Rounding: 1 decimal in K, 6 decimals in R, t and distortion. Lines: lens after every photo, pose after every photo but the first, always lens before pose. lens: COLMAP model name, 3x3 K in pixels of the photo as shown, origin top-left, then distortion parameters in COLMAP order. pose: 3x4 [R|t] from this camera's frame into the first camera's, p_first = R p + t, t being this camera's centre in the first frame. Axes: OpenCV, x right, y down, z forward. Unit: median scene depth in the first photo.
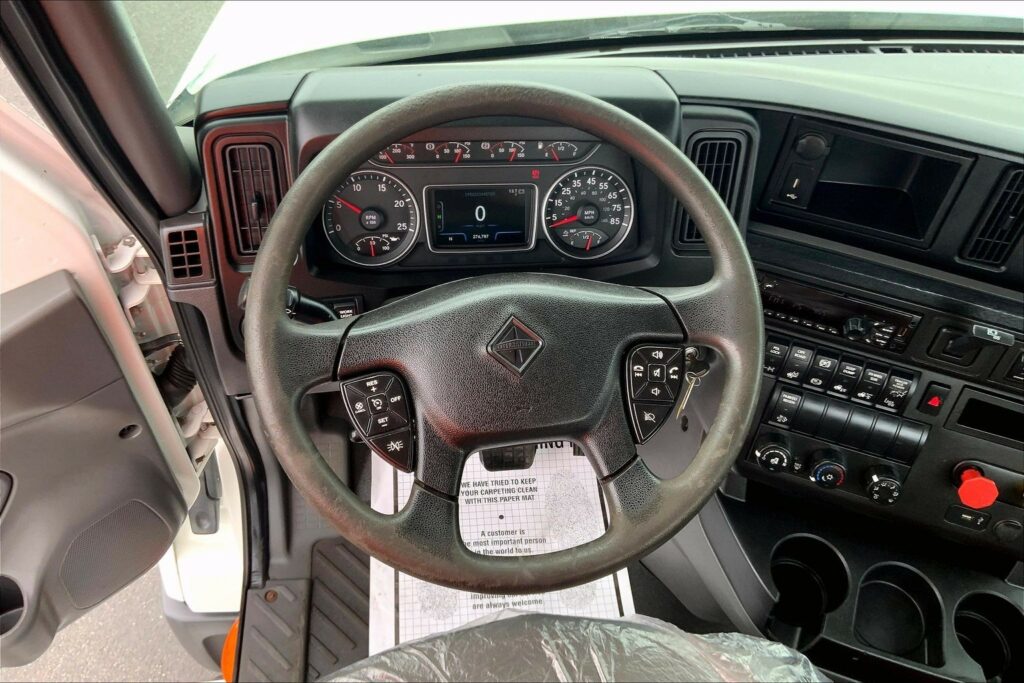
lens RADIAL K [[849.1, 0, 508.7], [0, 849.1, 347.3], [0, 0, 1]] dist [0.094951, -0.184138]
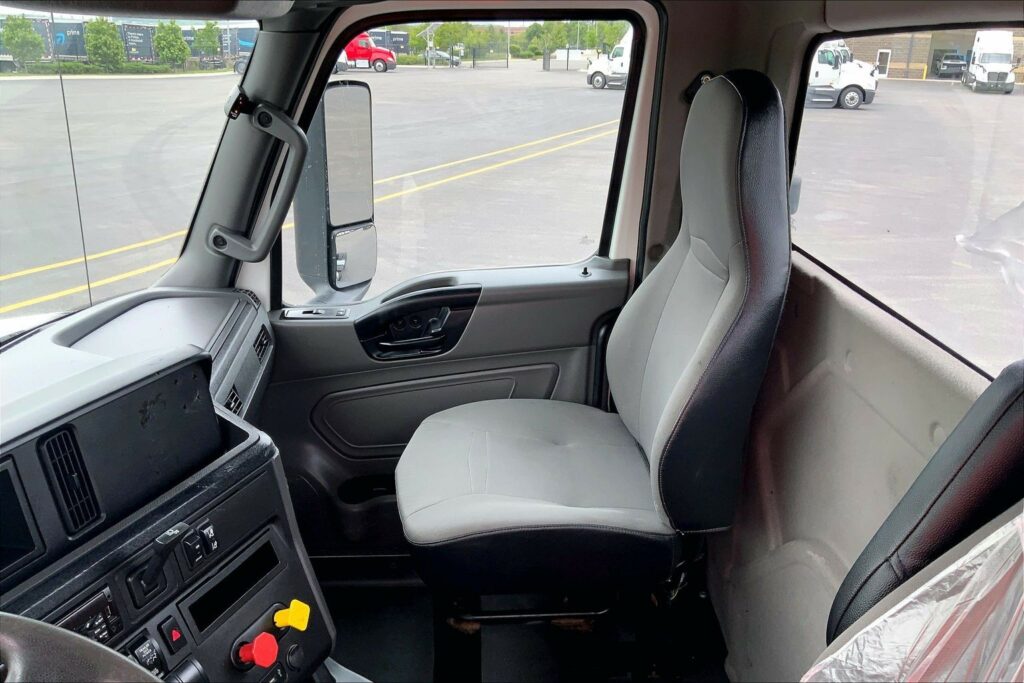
lens RADIAL K [[849.1, 0, 511.1], [0, 849.1, 341.1], [0, 0, 1]] dist [0.094951, -0.184138]
pose [[0.069725, -0.398438, 0.914541, -0.271796], [0.782470, 0.590501, 0.197608, -0.032978], [-0.618772, 0.701823, 0.352939, 0.150791]]
